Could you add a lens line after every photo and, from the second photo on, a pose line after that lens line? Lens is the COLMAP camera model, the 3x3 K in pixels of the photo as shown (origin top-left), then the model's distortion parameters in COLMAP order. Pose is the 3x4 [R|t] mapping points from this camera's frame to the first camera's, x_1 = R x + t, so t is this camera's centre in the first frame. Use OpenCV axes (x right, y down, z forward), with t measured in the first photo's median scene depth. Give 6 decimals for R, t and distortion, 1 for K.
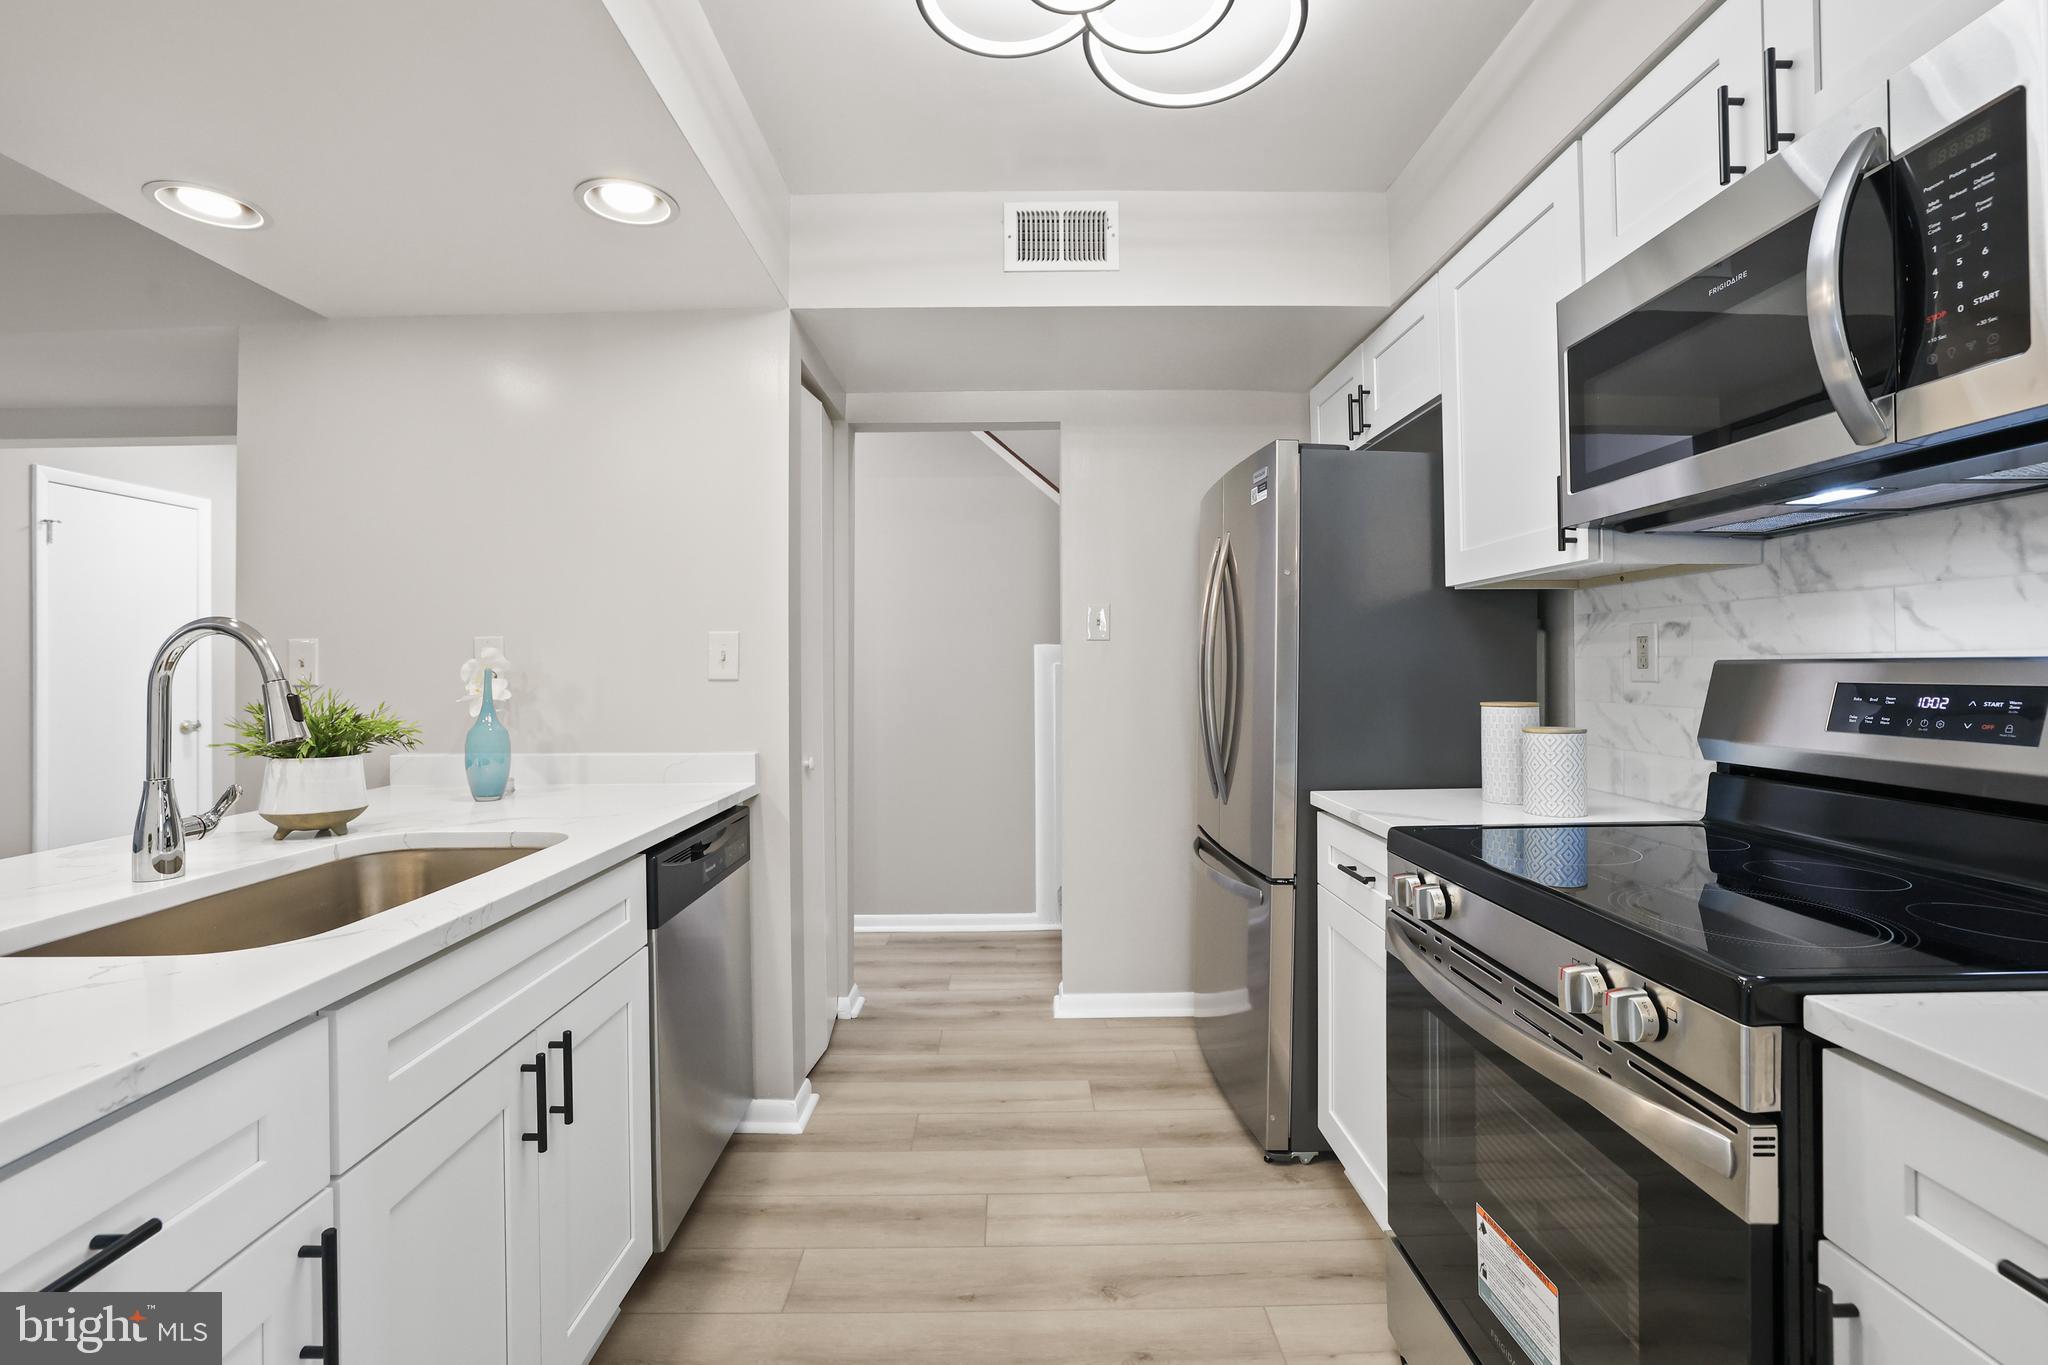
lens RADIAL K [[879.5, 0, 1029.2], [0, 879.5, 662.6], [0, 0, 1]] dist [-0.052821, 0.015529]
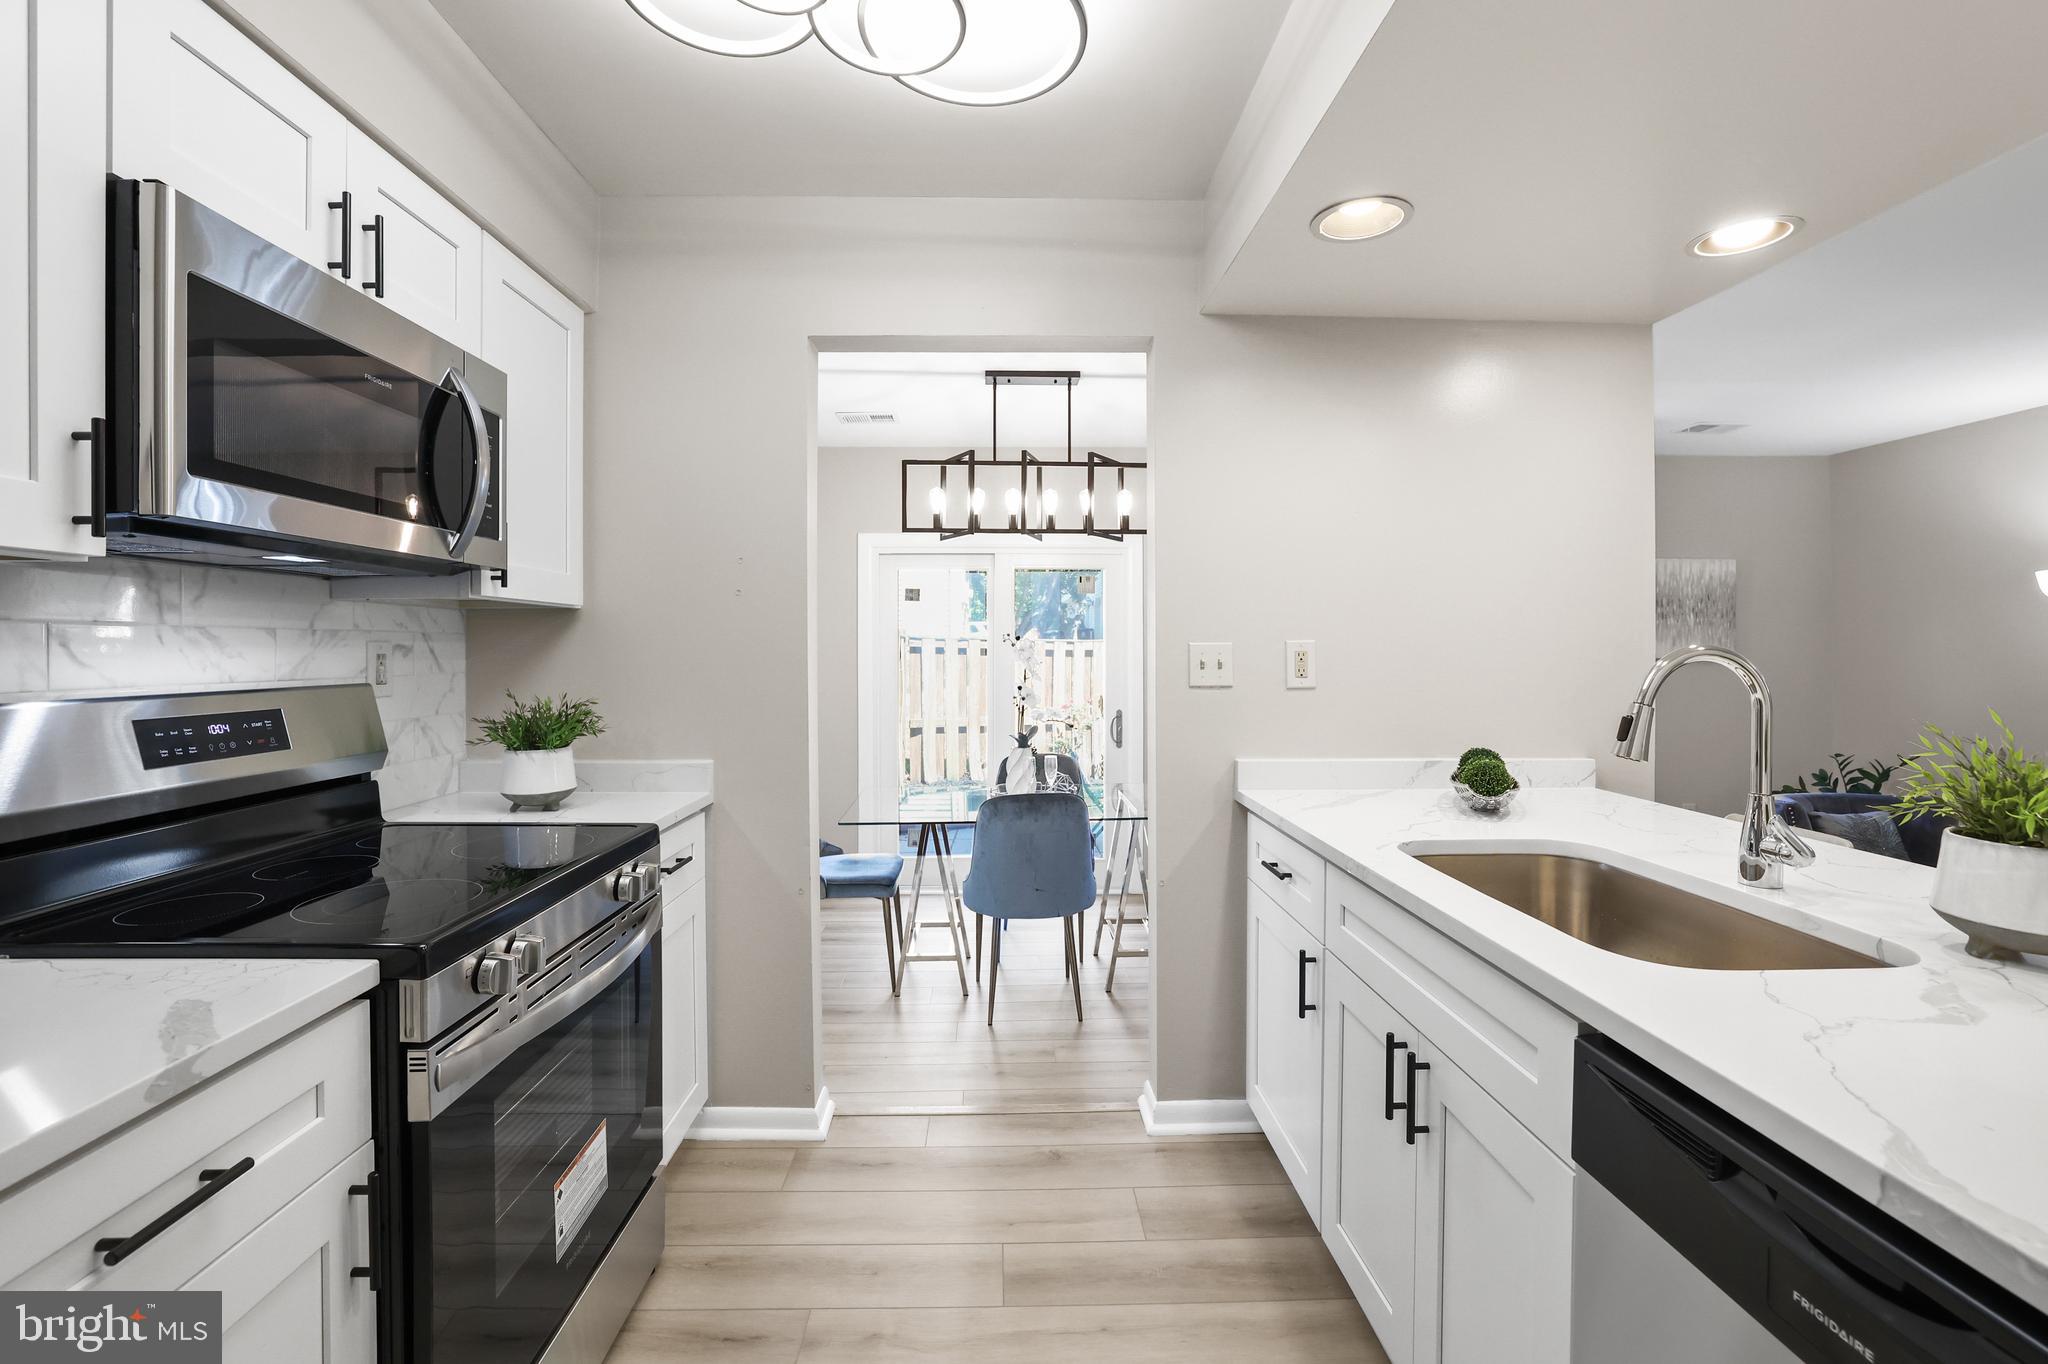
lens RADIAL K [[890.7, 0, 1017.4], [0, 890.7, 667.1], [0, 0, 1]] dist [-0.046732, 0.016275]
pose [[-0.999940, 0.009341, -0.005689, -0.055592], [0.009253, 0.999842, 0.015172, -0.035679], [0.005830, 0.015118, -0.999869, 1.604069]]
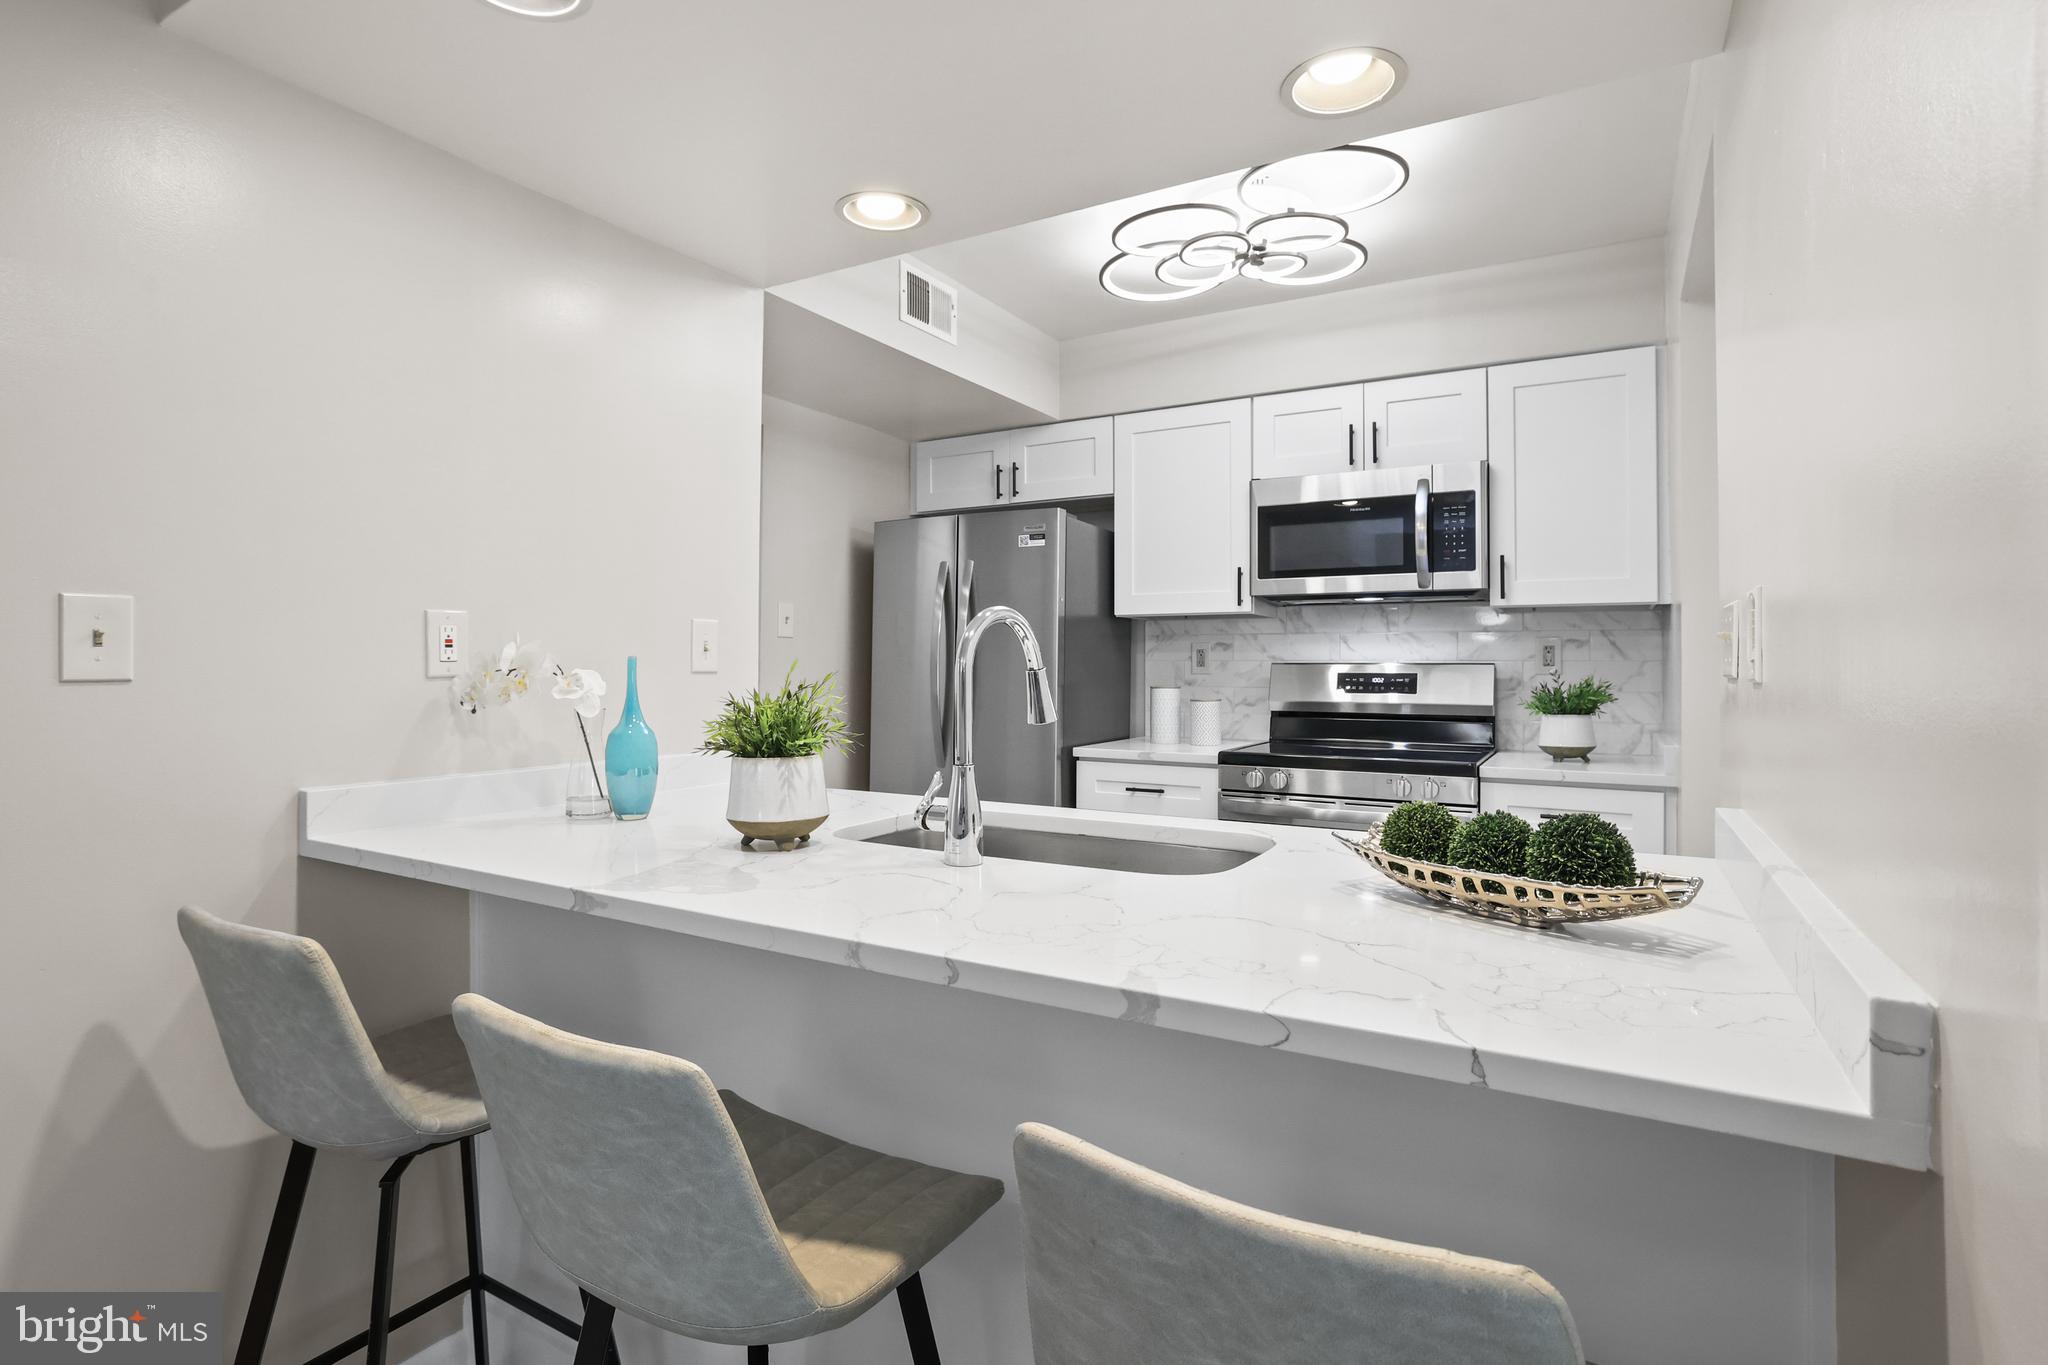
lens RADIAL K [[1008.5, 0, 1022.5], [0, 1008.5, 654.8], [0, 0, 1]] dist [-0.024025, 0.000950]
pose [[0.516709, 0.018854, 0.855954, -1.540157], [-0.012726, 0.999816, -0.014341, 0.019974], [-0.856067, -0.003483, 0.516854, 0.236514]]
